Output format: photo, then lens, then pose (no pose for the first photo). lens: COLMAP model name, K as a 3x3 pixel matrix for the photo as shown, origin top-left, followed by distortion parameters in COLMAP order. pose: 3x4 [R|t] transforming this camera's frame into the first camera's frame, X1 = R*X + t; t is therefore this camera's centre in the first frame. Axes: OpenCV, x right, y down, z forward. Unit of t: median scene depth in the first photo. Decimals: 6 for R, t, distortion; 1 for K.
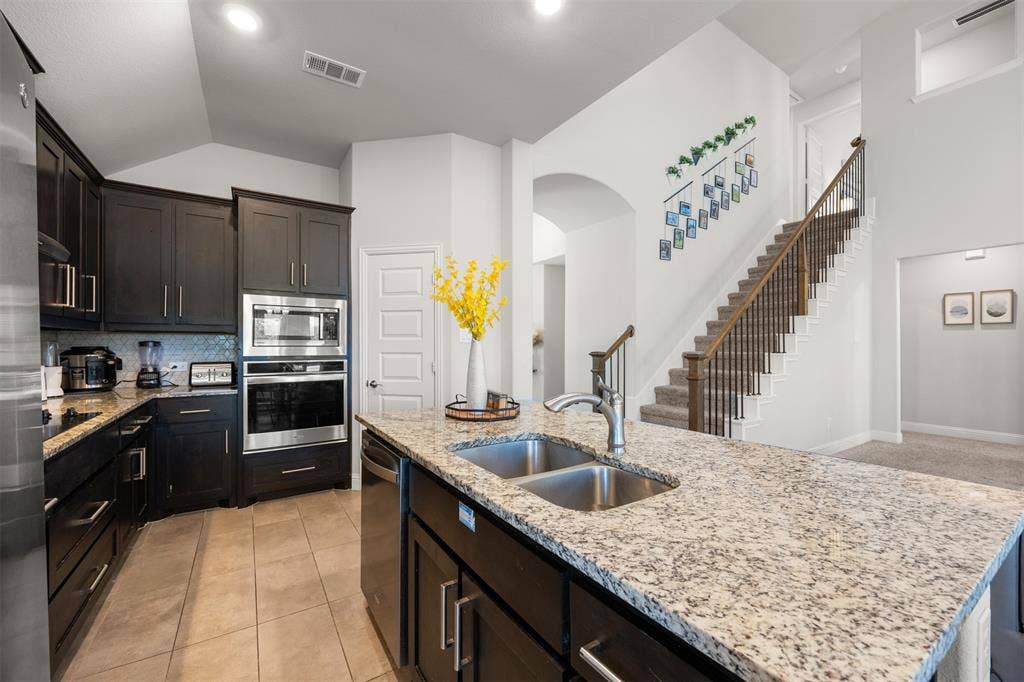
lens RADIAL K [[411.7, 0, 507.8], [0, 411.7, 342.6], [0, 0, 1]] dist [-0.001686, -0.000030]
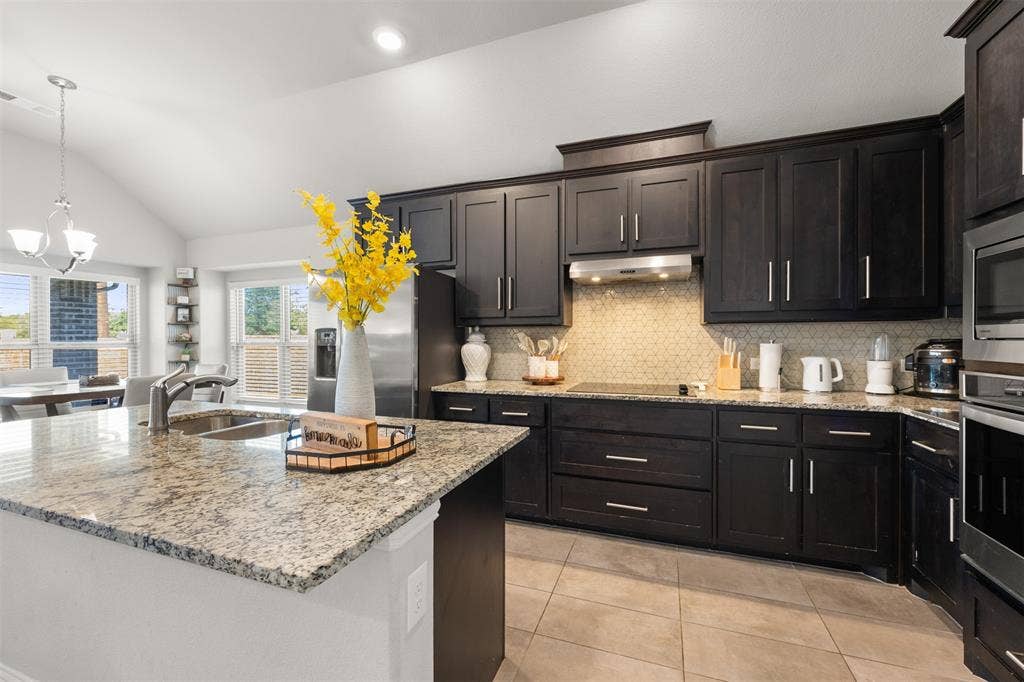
lens RADIAL K [[411.7, 0, 517.1], [0, 411.7, 336.4], [0, 0, 1]] dist [-0.001686, -0.000030]
pose [[-0.789512, 0.001269, -0.613734, 0.139531], [0.006791, 0.999955, -0.006669, 0.006319], [0.613697, -0.009434, -0.789485, 1.831543]]
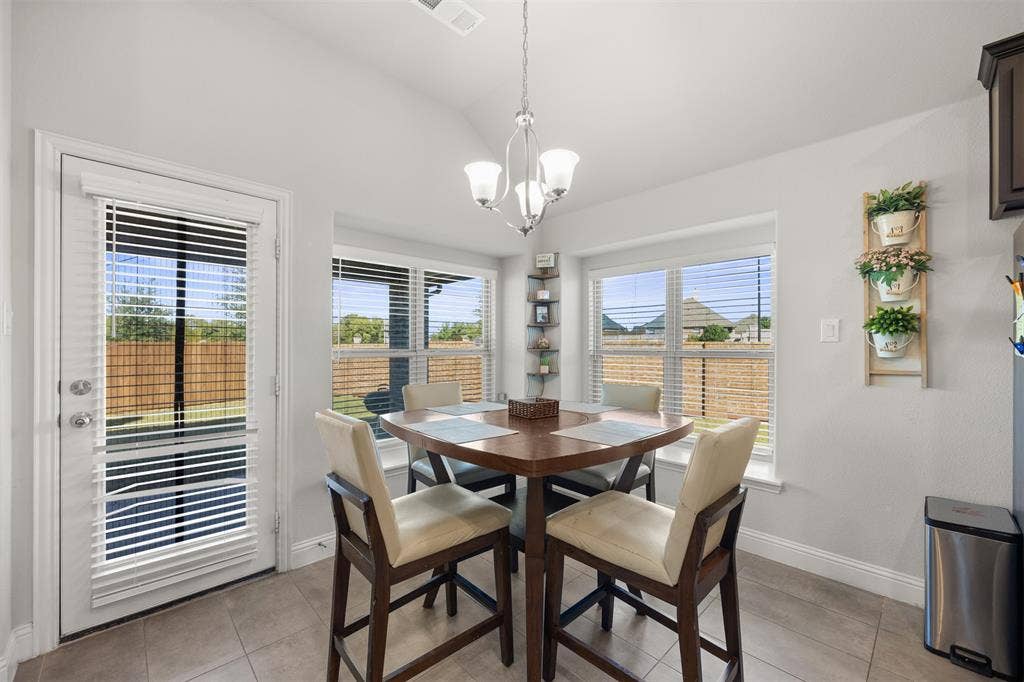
lens RADIAL K [[411.7, 0, 512.0], [0, 411.7, 343.4], [0, 0, 1]] dist [-0.001686, -0.000030]
pose [[-0.979685, -0.006967, -0.200422, 0.746517], [-0.005137, 0.999940, -0.009648, 0.001683], [0.200477, -0.008423, -0.979662, 0.470218]]
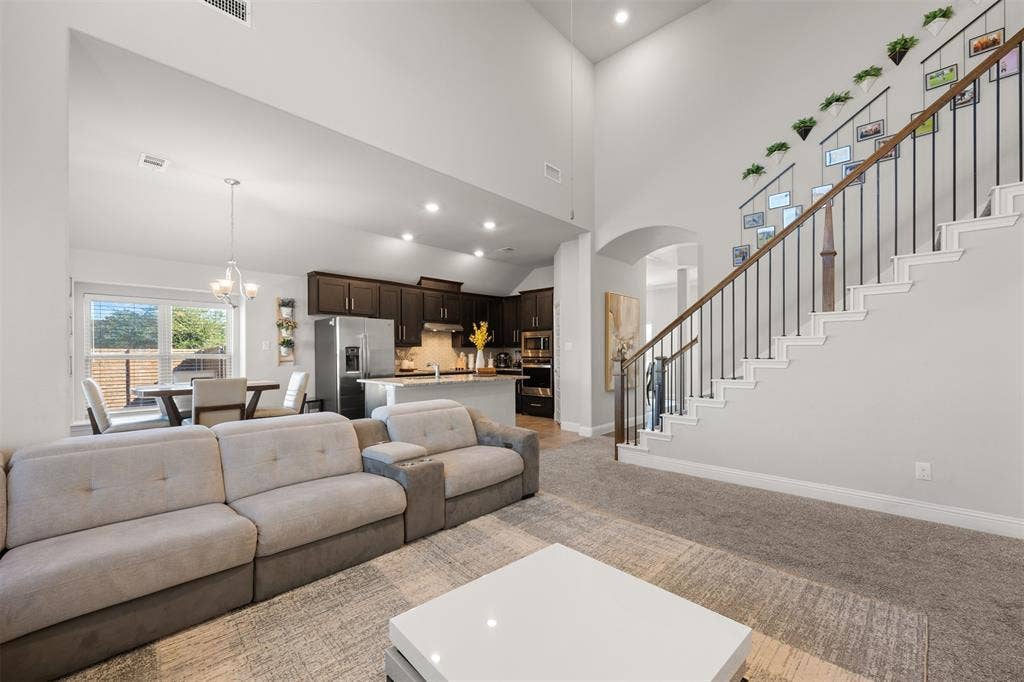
lens RADIAL K [[411.7, 0, 511.9], [0, 411.7, 353.8], [0, 0, 1]] dist [-0.001686, -0.000030]
pose [[0.235779, 0.002233, -0.971804, 3.190726], [0.008406, 0.999955, 0.004337, 0.010374], [0.971770, -0.009191, 0.235750, 0.568850]]
